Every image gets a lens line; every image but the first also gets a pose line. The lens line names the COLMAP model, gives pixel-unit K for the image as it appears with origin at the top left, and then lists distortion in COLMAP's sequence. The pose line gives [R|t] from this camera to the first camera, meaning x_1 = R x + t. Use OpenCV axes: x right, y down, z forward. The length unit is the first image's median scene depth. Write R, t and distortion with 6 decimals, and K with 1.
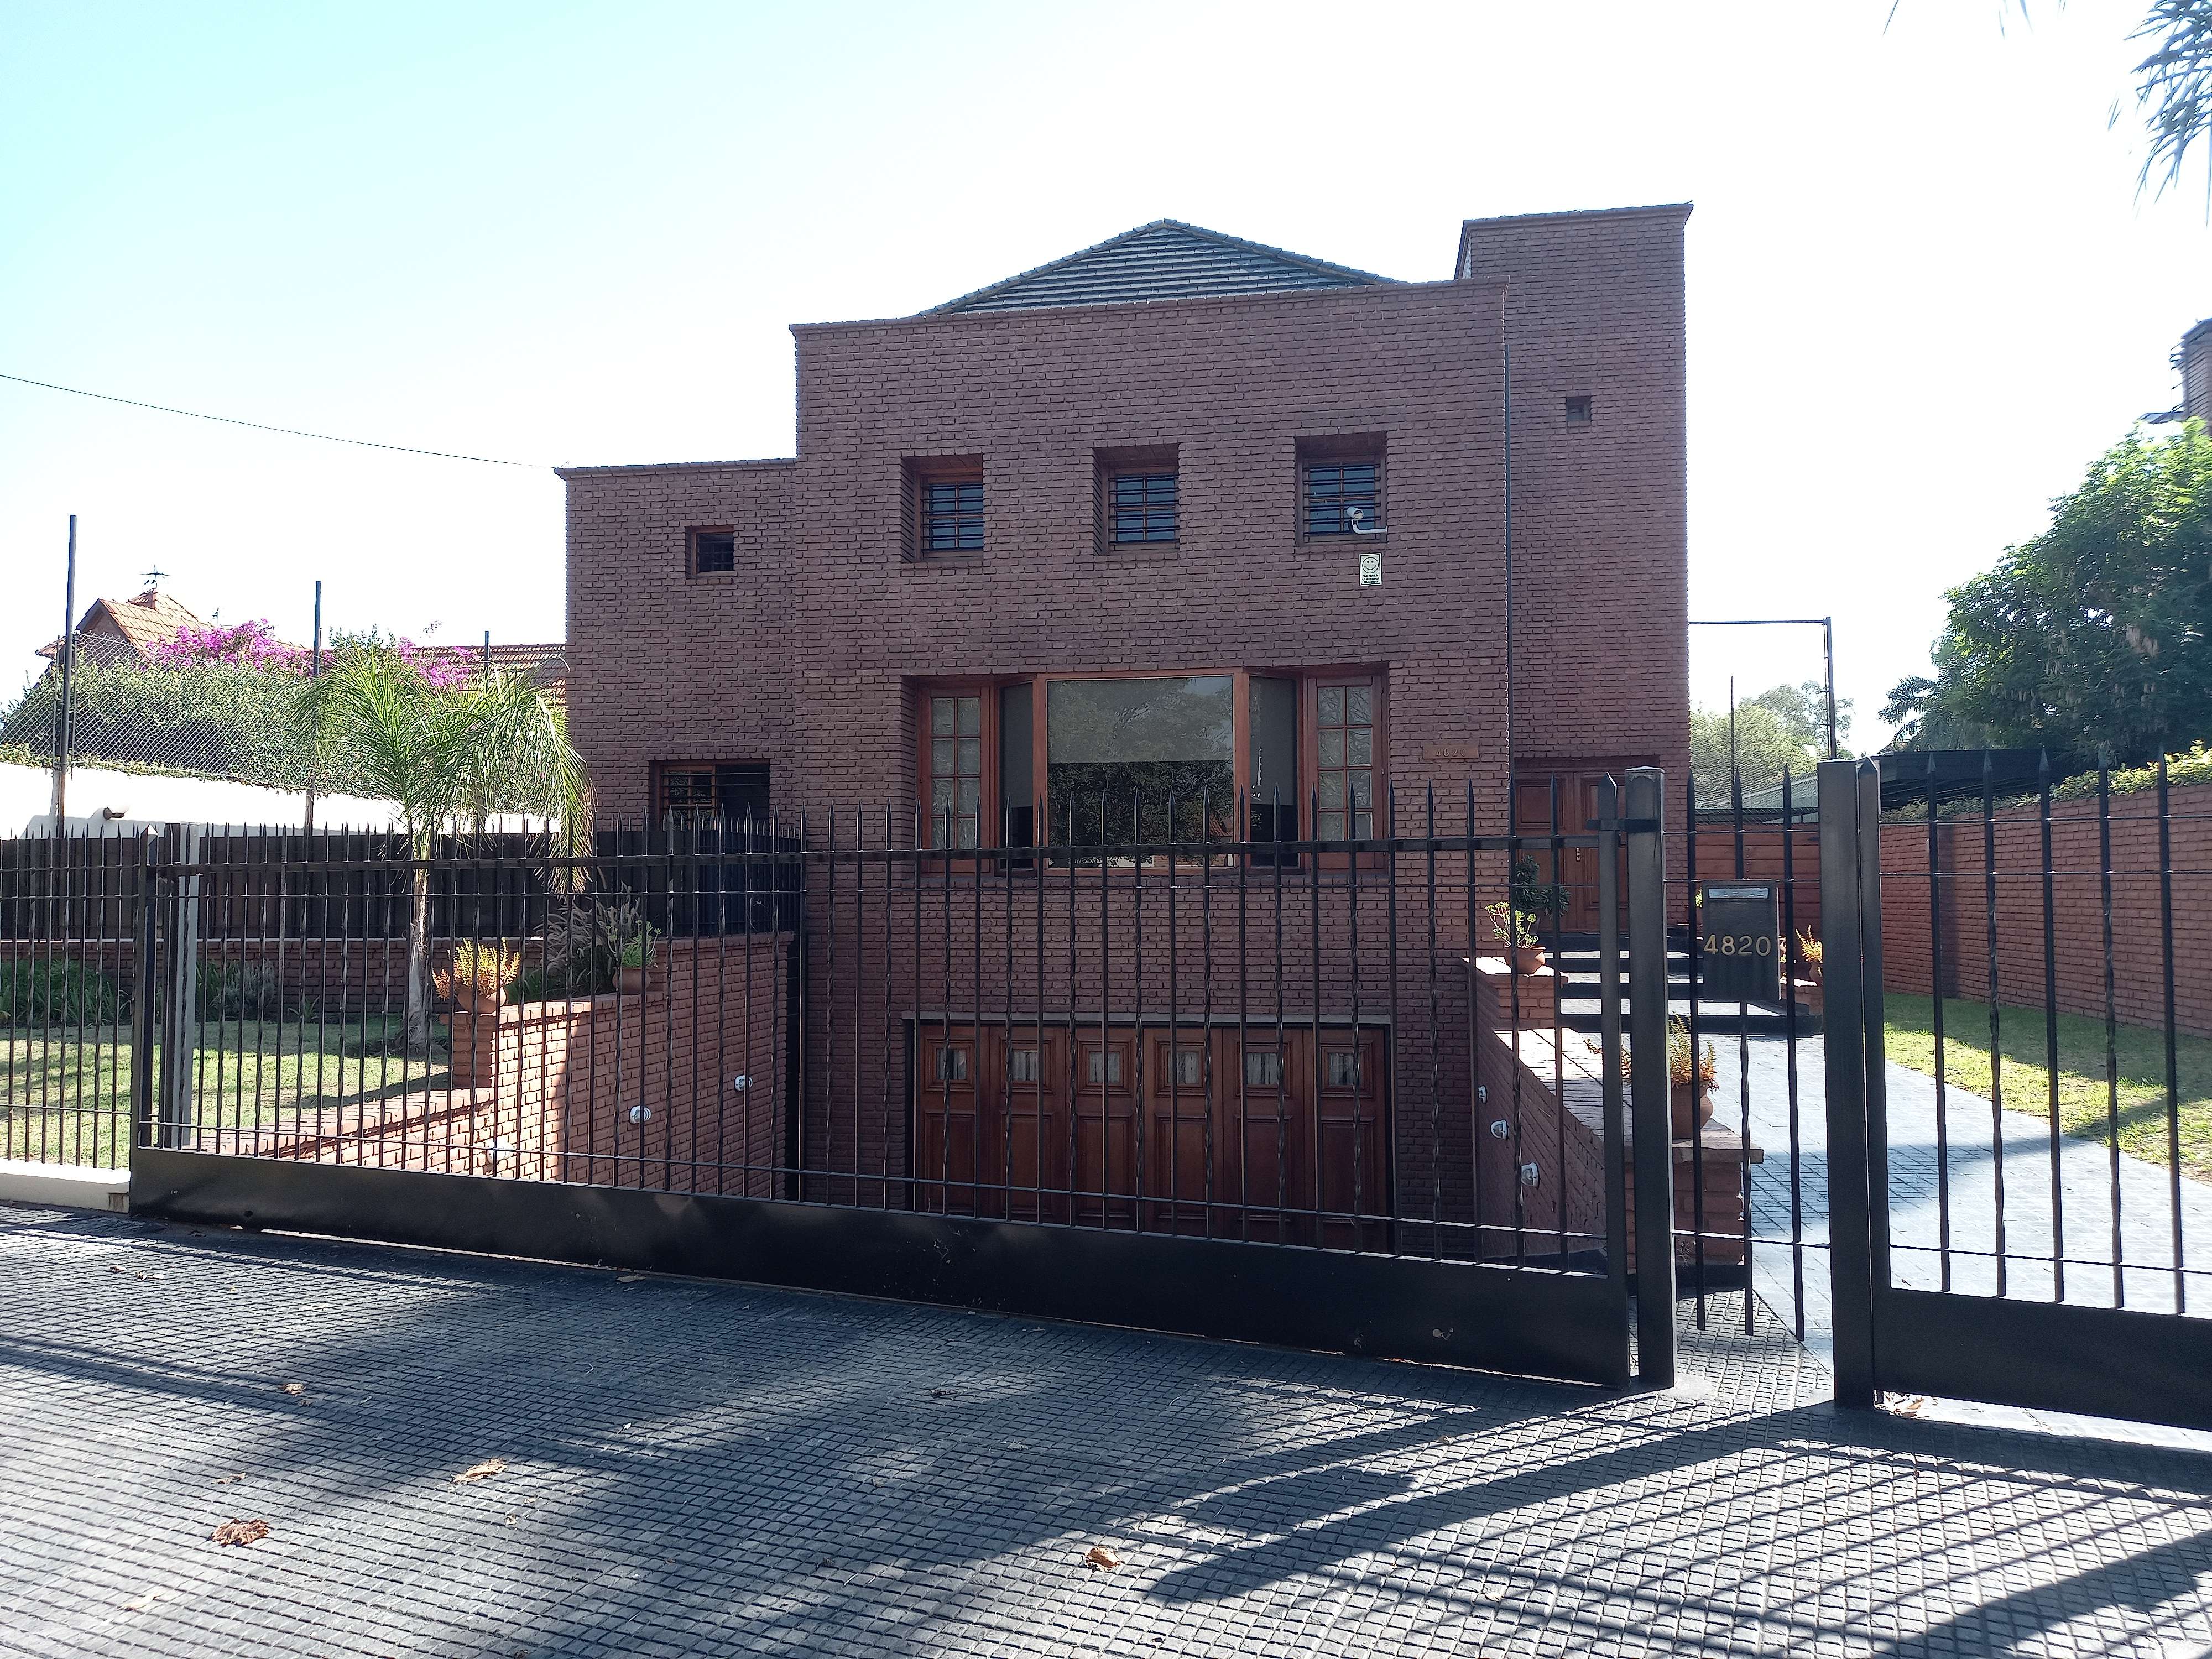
lens RADIAL K [[1625.4, 0, 1106.0], [0, 1625.4, 829.5], [0, 0, 1]] dist [0.093356, -0.106310]
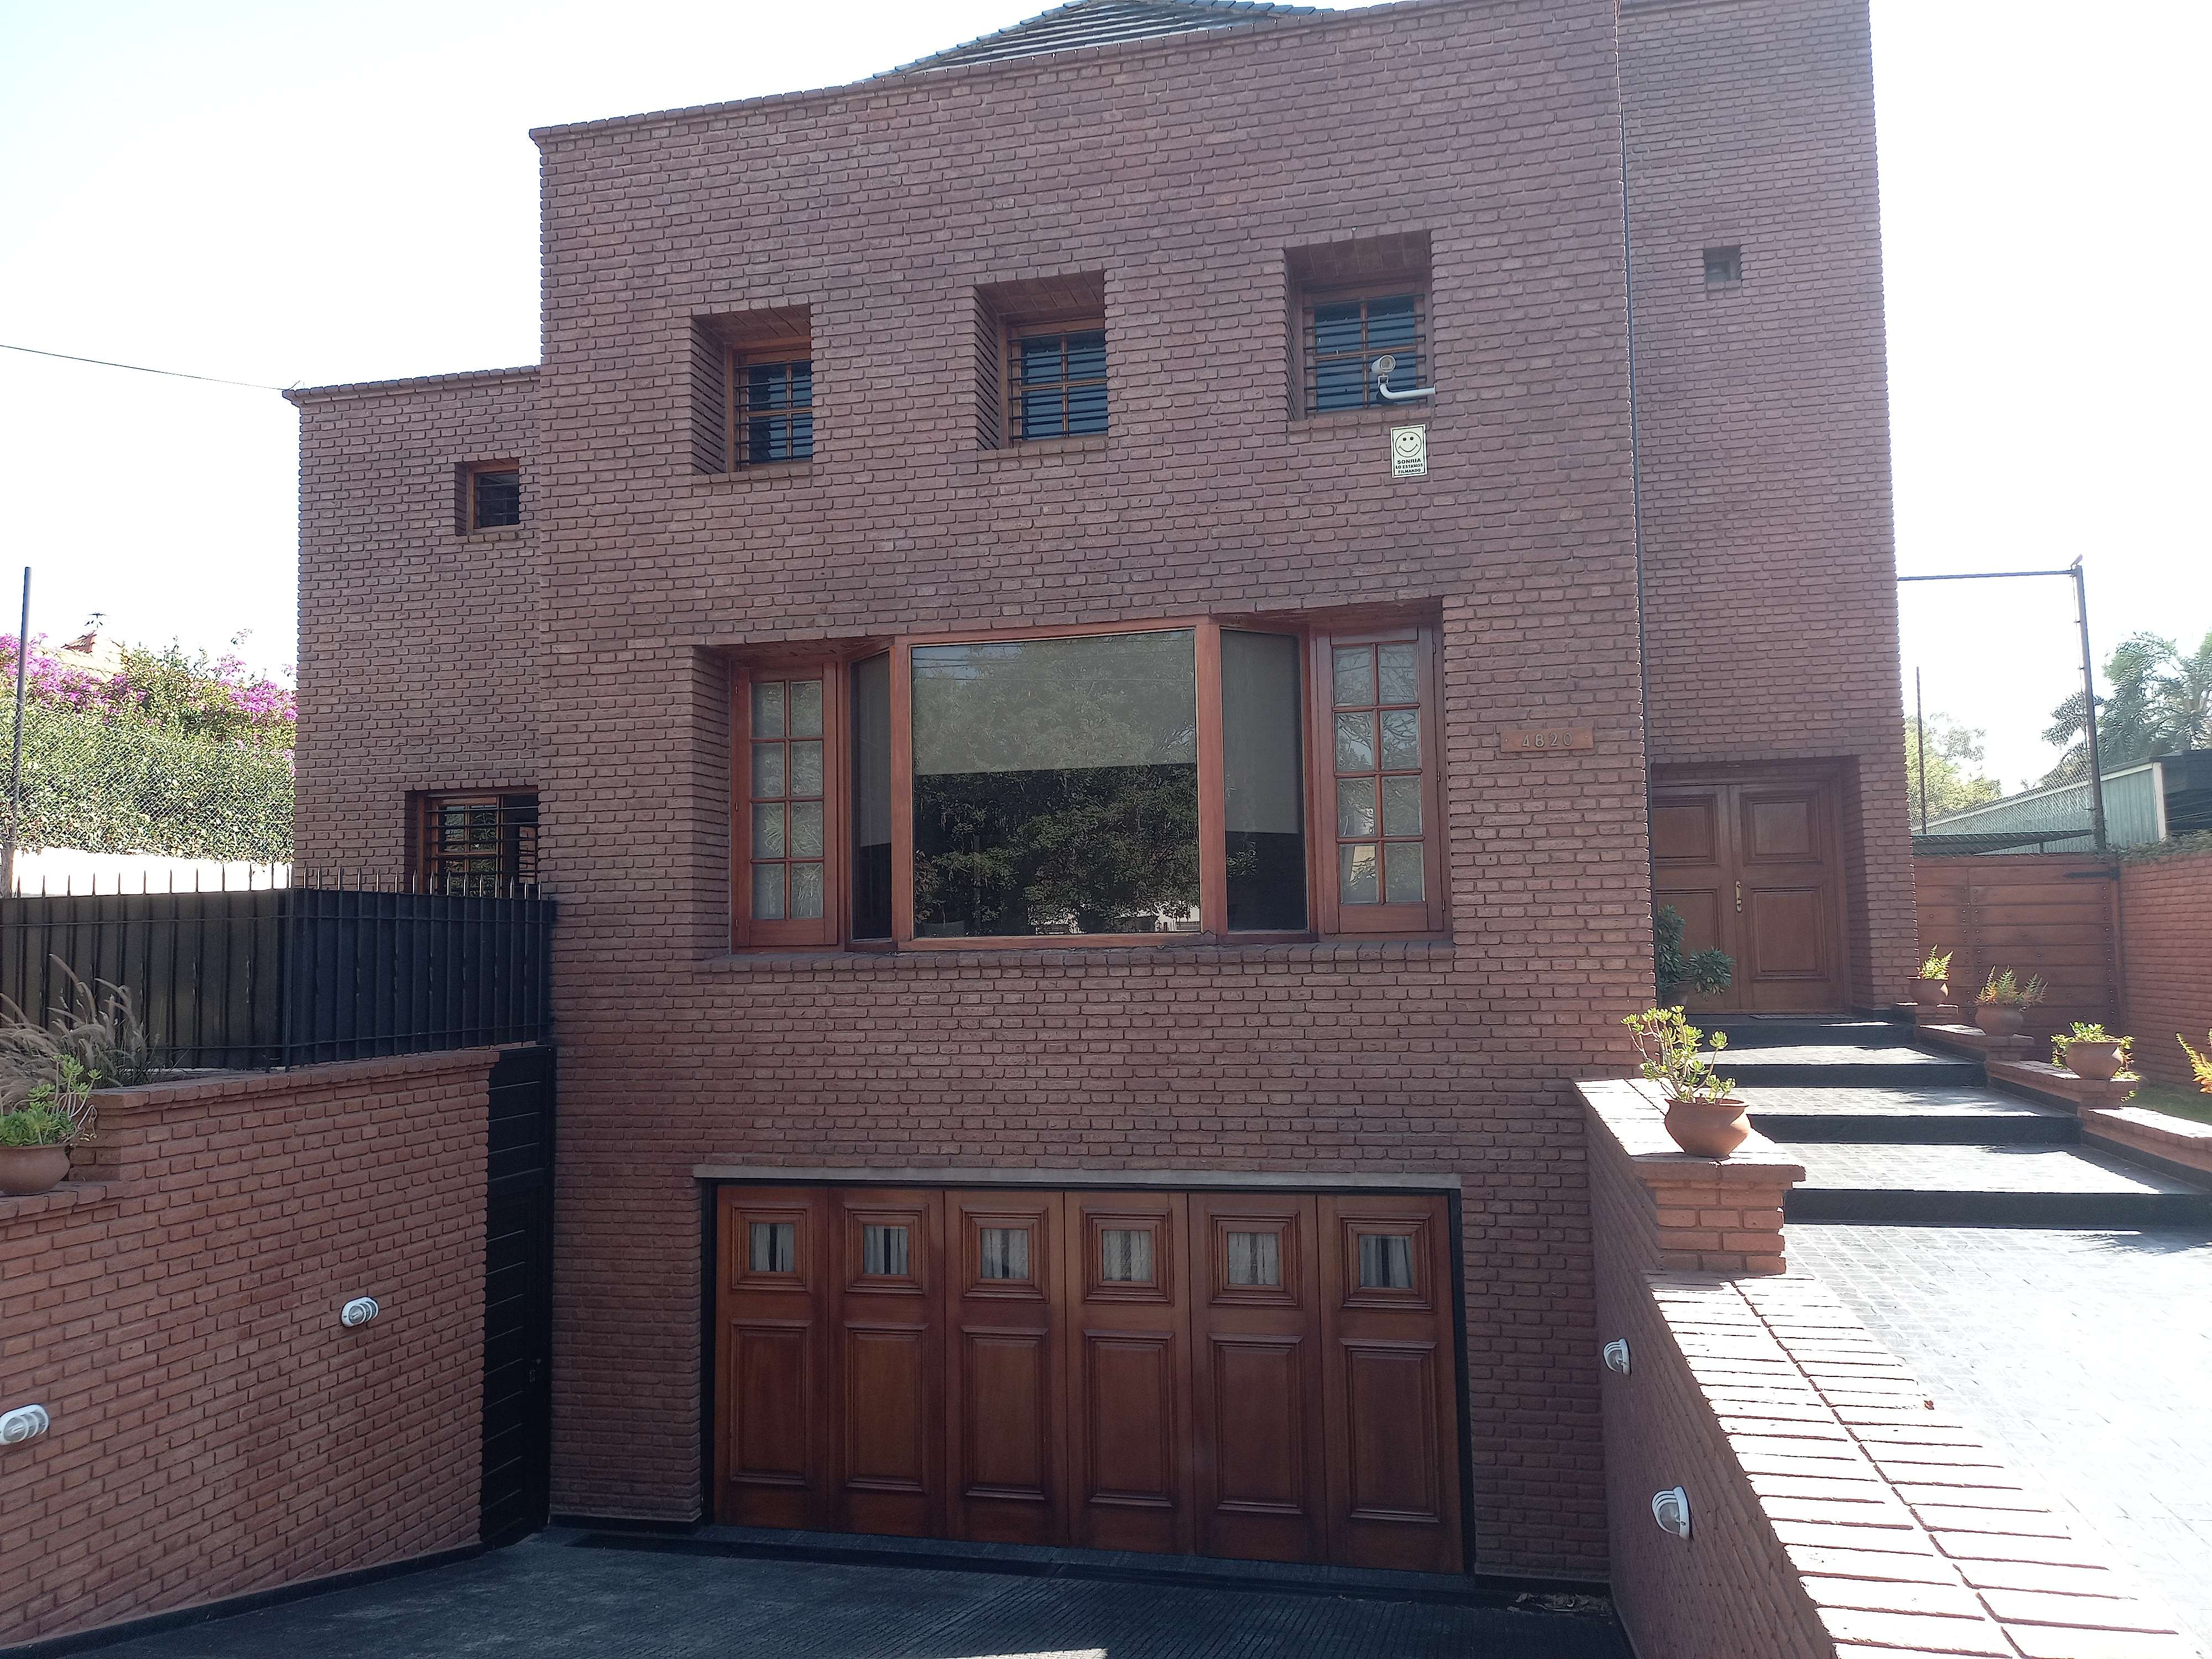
lens RADIAL K [[1625.4, 0, 1106.0], [0, 1625.4, 829.5], [0, 0, 1]] dist [0.093356, -0.106310]
pose [[0.998065, -0.018534, -0.059354, 0.079085], [0.016660, 0.999352, -0.031912, 0.002758], [0.059907, 0.030862, 0.997727, 0.365261]]
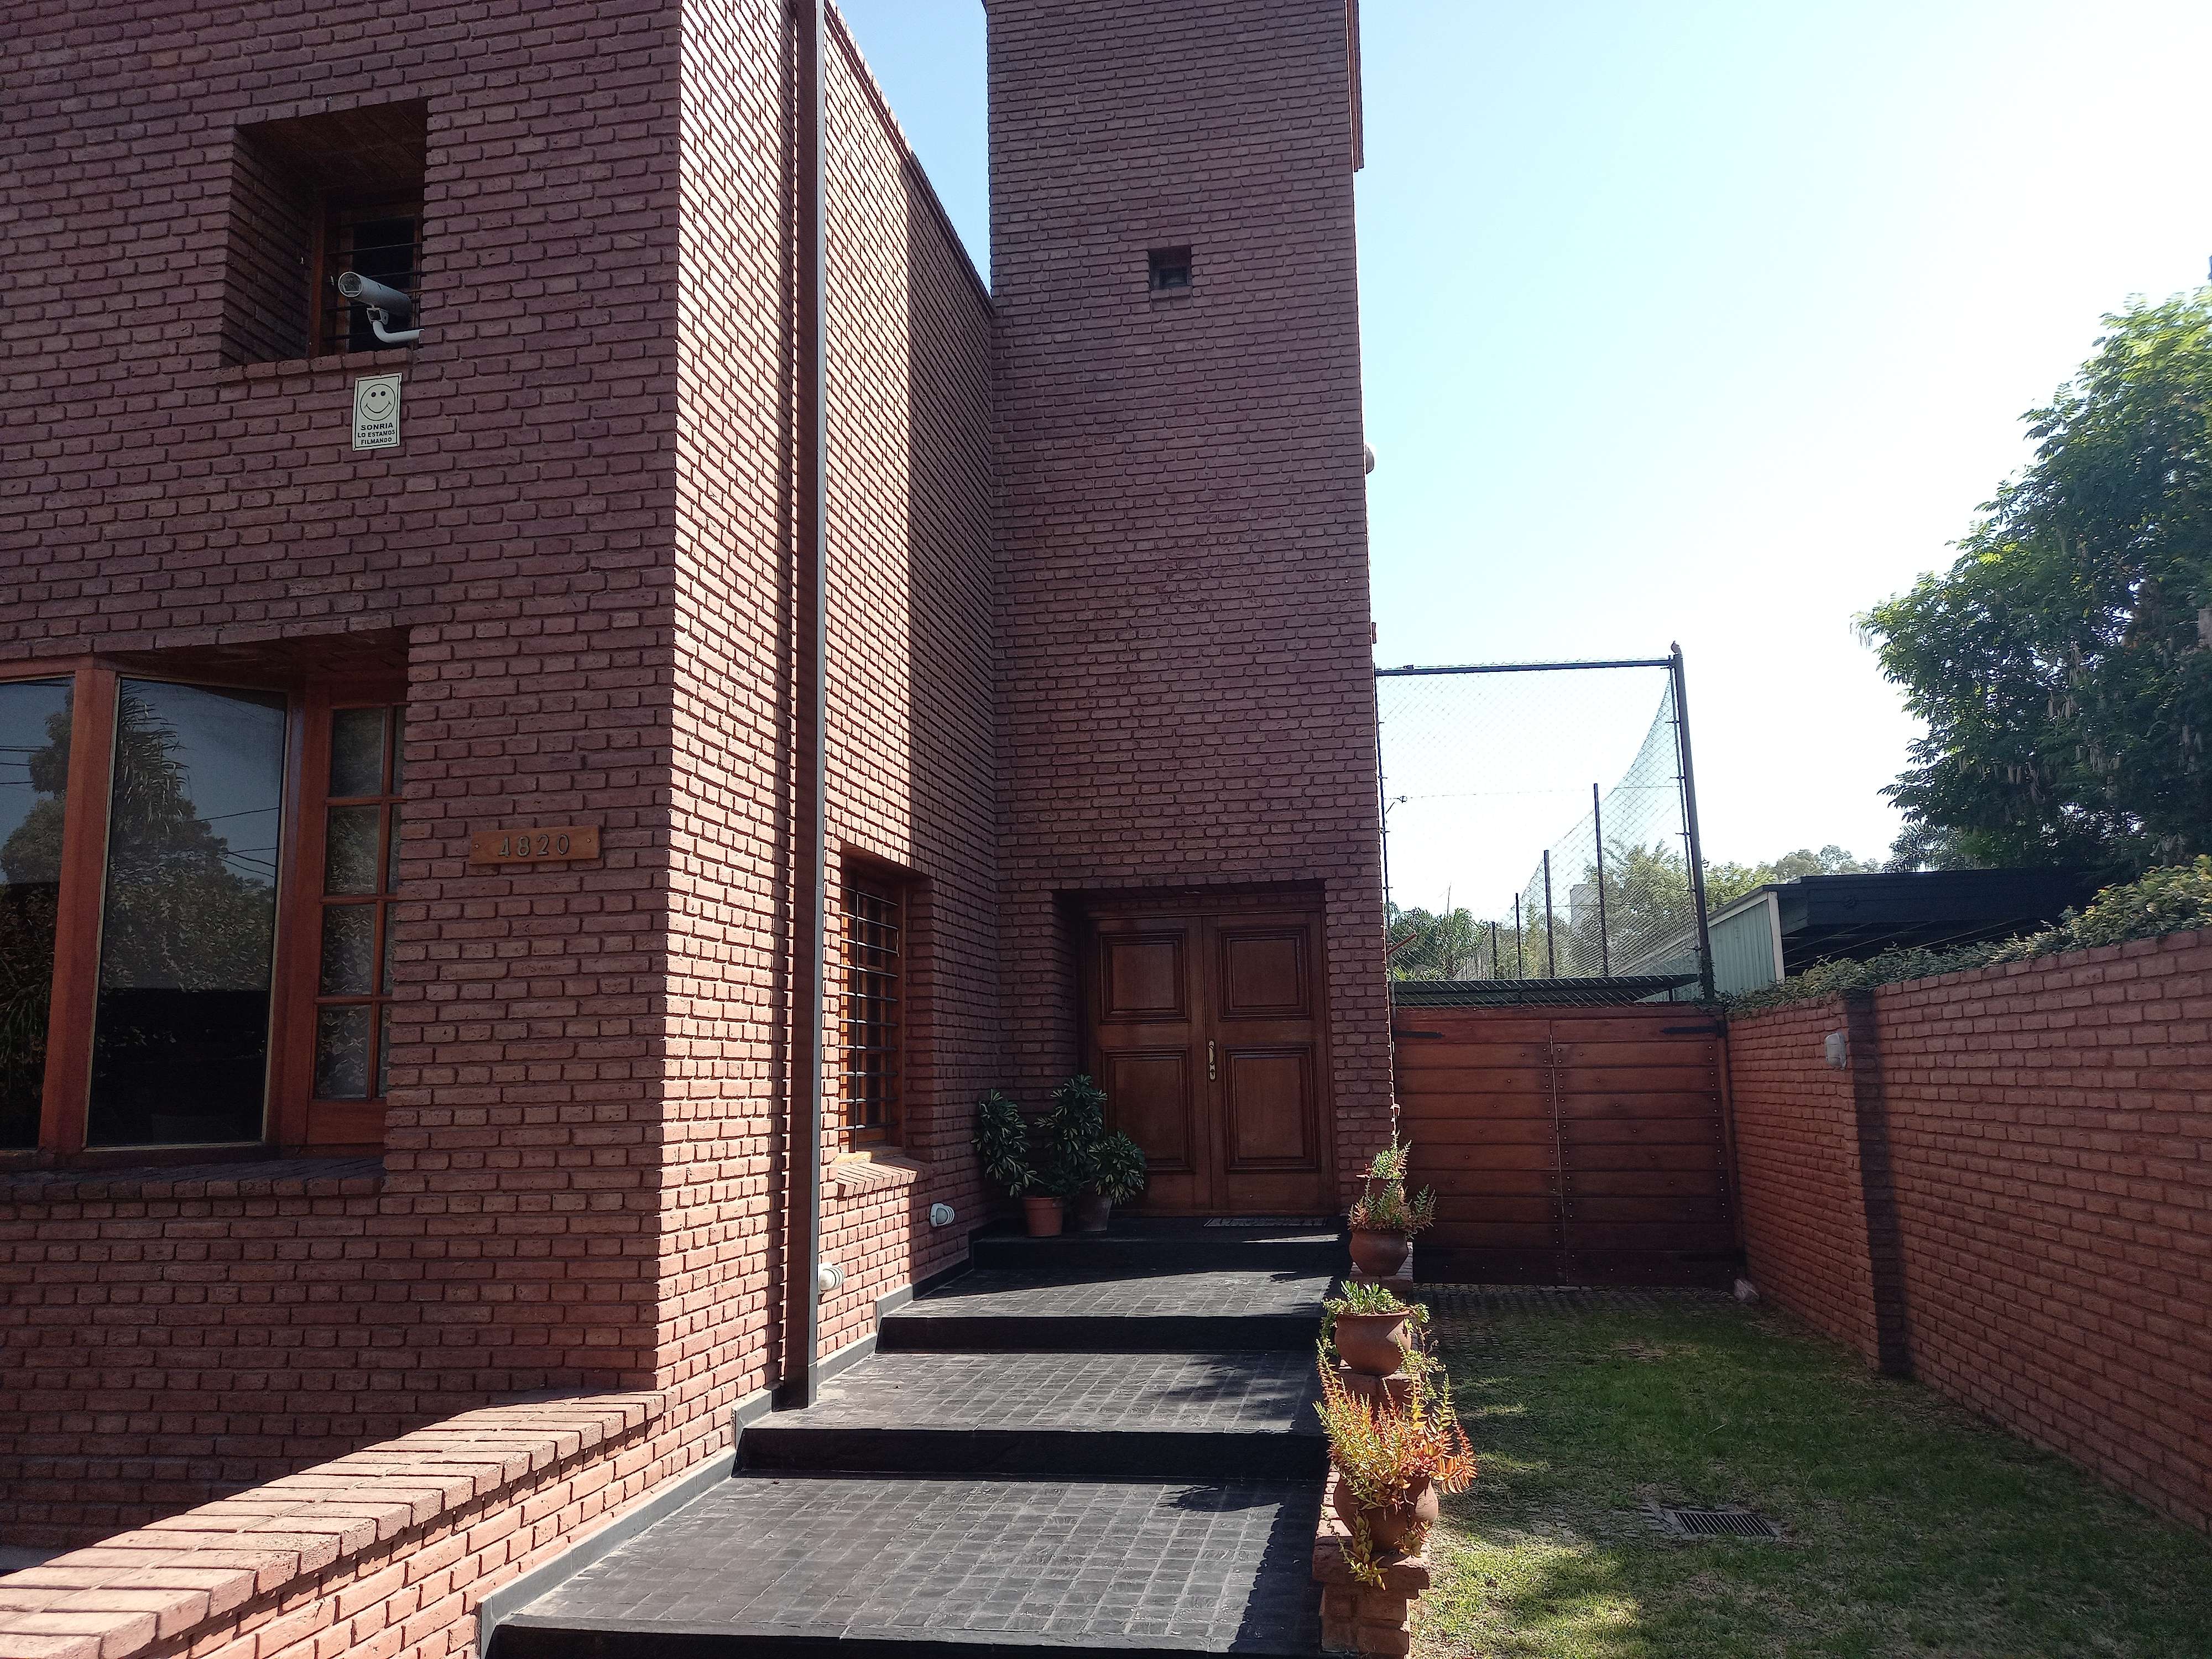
lens RADIAL K [[1620.3, 0, 1106.0], [0, 1620.3, 829.5], [0, 0, 1]] dist [0.074489, -0.076596]
pose [[0.999594, -0.020424, -0.019890, 0.342657], [0.018041, 0.993385, -0.113401, -0.004135], [0.022074, 0.112996, 0.993350, 0.588373]]
